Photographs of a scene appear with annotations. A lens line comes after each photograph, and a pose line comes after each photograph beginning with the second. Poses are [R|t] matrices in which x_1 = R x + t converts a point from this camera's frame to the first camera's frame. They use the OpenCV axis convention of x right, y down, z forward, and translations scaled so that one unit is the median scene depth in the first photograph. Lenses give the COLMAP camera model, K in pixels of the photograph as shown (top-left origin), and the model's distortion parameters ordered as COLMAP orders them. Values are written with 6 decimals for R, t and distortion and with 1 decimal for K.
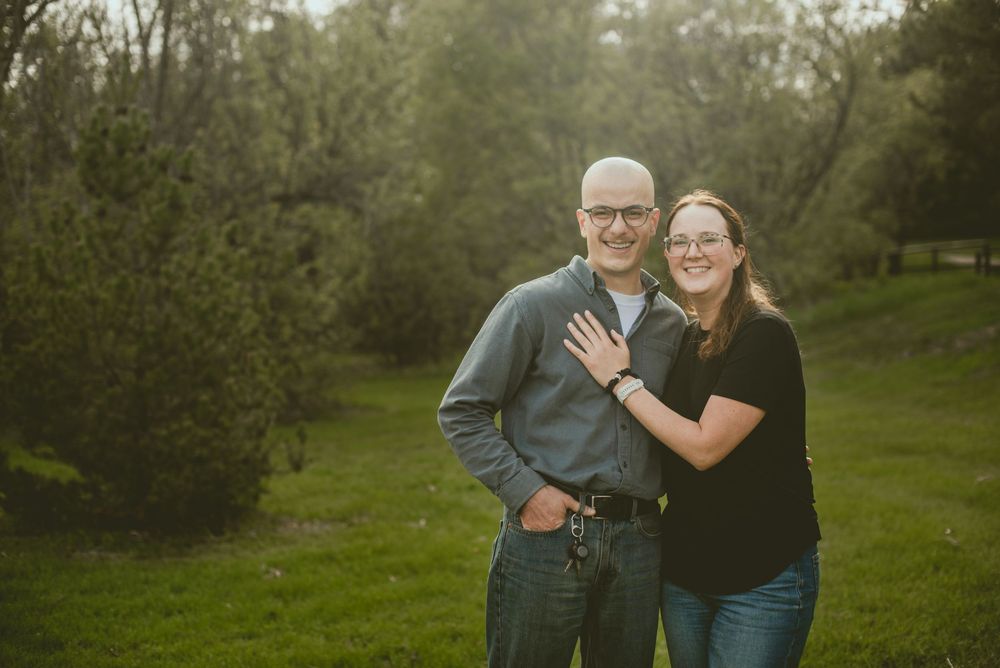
lens RADIAL K [[1499.8, 0, 486.4], [0, 1499.8, 312.1], [0, 0, 1]] dist [-0.106086, 0.000000]
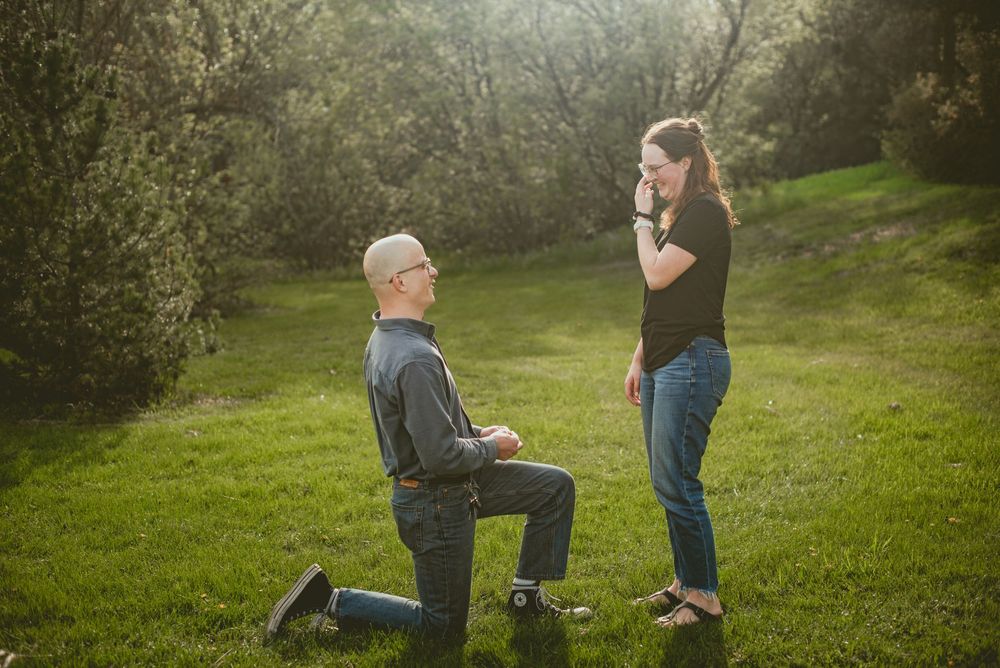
lens RADIAL K [[1499.8, 0, 534.9], [0, 1499.8, 319.9], [0, 0, 1]] dist [-0.106086, 0.000000]
pose [[0.996237, -0.002443, 0.086635, 0.011094], [-0.003284, 0.997821, 0.065903, 0.002550], [-0.086607, -0.065939, 0.994058, -0.082469]]
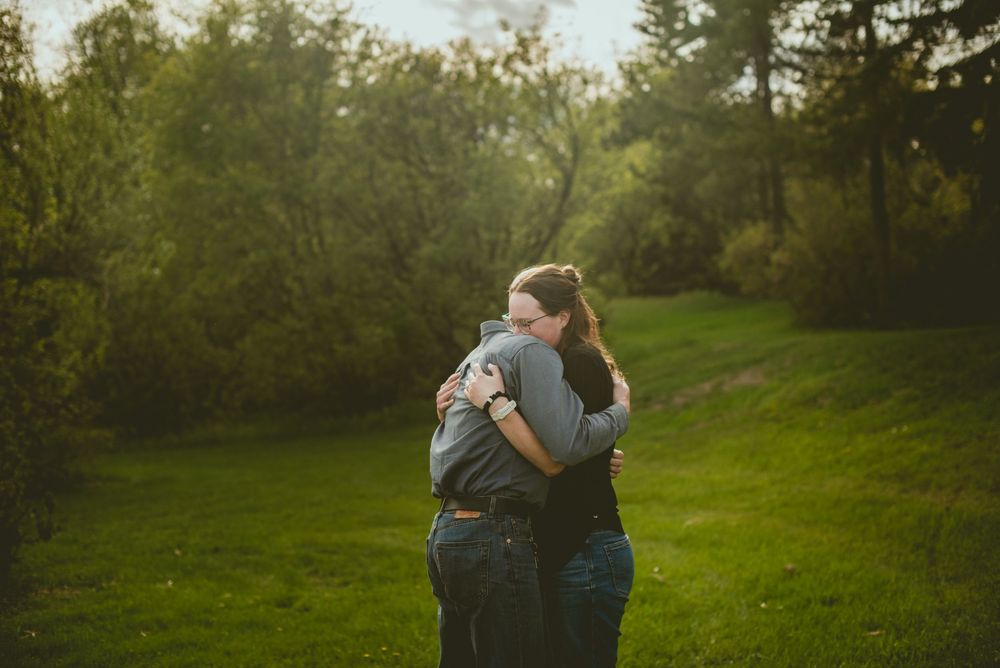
lens RADIAL K [[1499.8, 0, 507.0], [0, 1499.8, 339.5], [0, 0, 1]] dist [-0.106086, 0.000000]
pose [[0.982450, -0.020881, 0.185355, 0.000183], [0.025696, 0.999391, -0.023615, 0.000266], [-0.184749, 0.027963, 0.982388, -0.042715]]
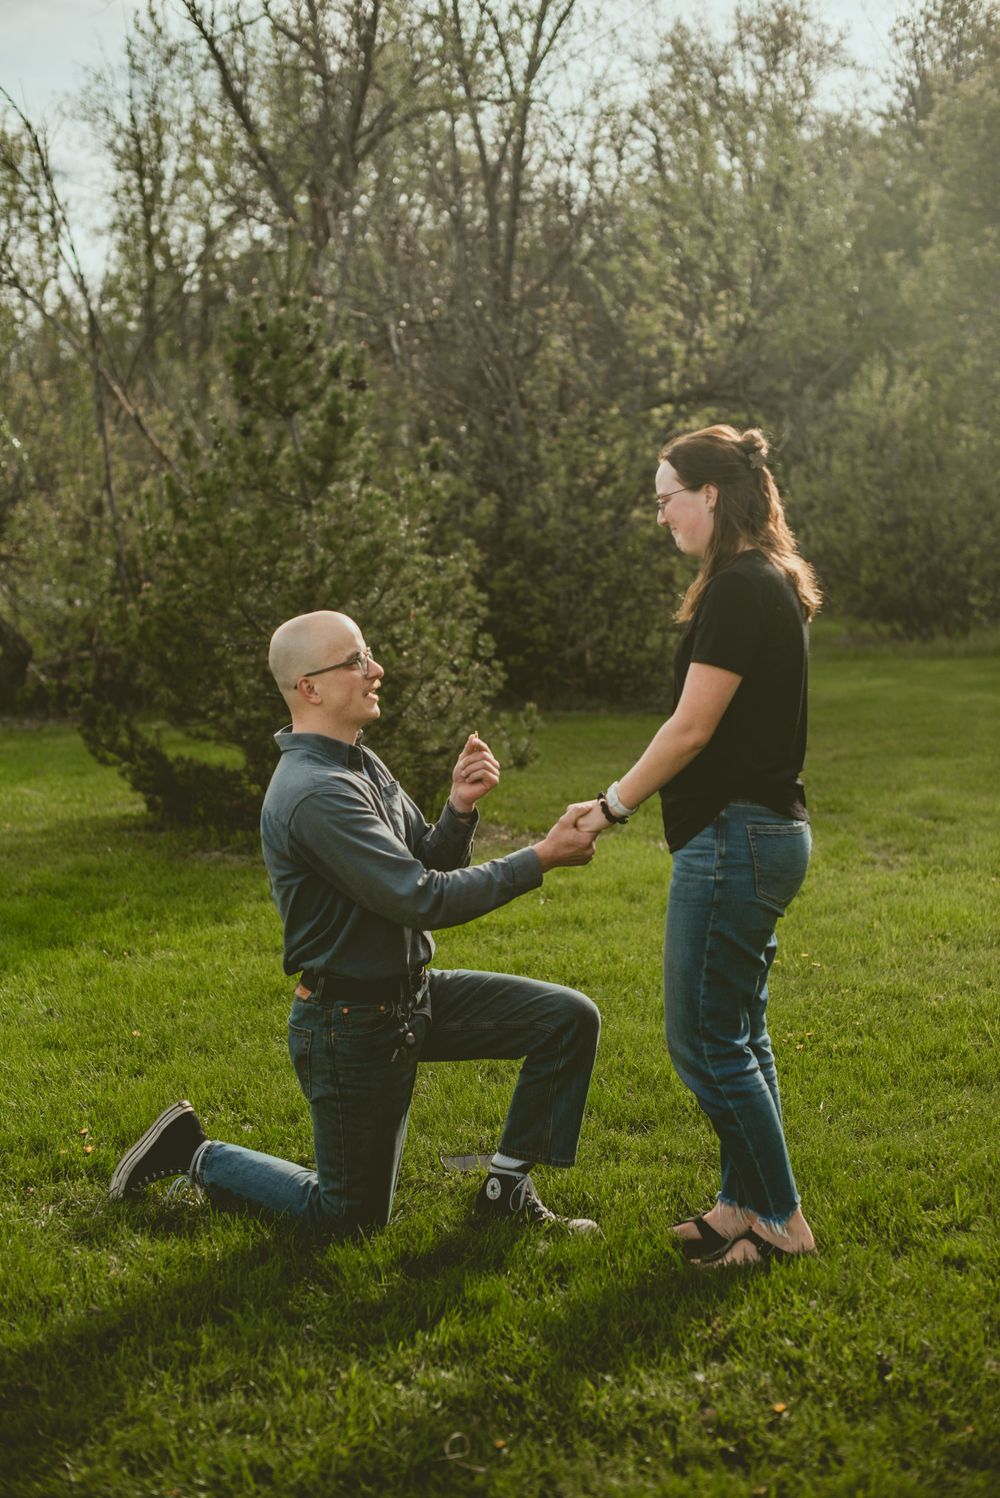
lens RADIAL K [[2246.7, 0, 499.4], [0, 2246.7, 752.6], [0, 0, 1]] dist [-0.106086, 0.000000]
pose [[0.951691, 0.042334, -0.304126, 0.117184], [-0.015329, 0.995766, 0.090640, -0.003176], [0.306676, -0.081599, 0.948310, -0.055064]]
